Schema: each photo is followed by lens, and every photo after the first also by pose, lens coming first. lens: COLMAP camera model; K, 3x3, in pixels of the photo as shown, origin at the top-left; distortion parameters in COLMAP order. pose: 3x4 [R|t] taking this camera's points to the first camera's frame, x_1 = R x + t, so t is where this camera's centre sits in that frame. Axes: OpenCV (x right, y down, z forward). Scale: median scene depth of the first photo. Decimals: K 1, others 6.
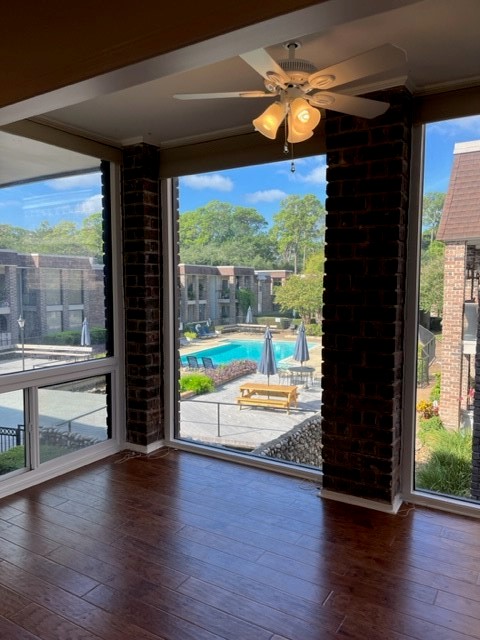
lens RADIAL K [[483.6, 0, 240.0], [0, 483.6, 320.0], [0, 0, 1]] dist [0.054947, -0.002410]
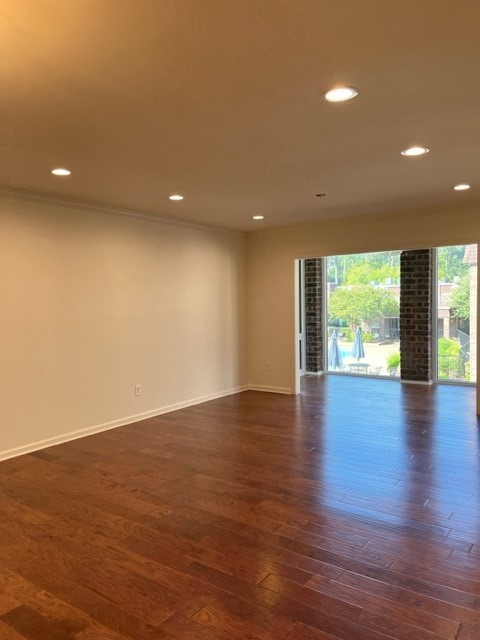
lens RADIAL K [[483.6, 0, 240.0], [0, 483.6, 320.0], [0, 0, 1]] dist [0.054947, -0.002410]
pose [[0.996832, -0.018984, -0.077239, -0.370572], [0.016973, 0.999502, -0.026601, 0.069499], [0.077706, 0.025206, 0.996658, -1.279790]]
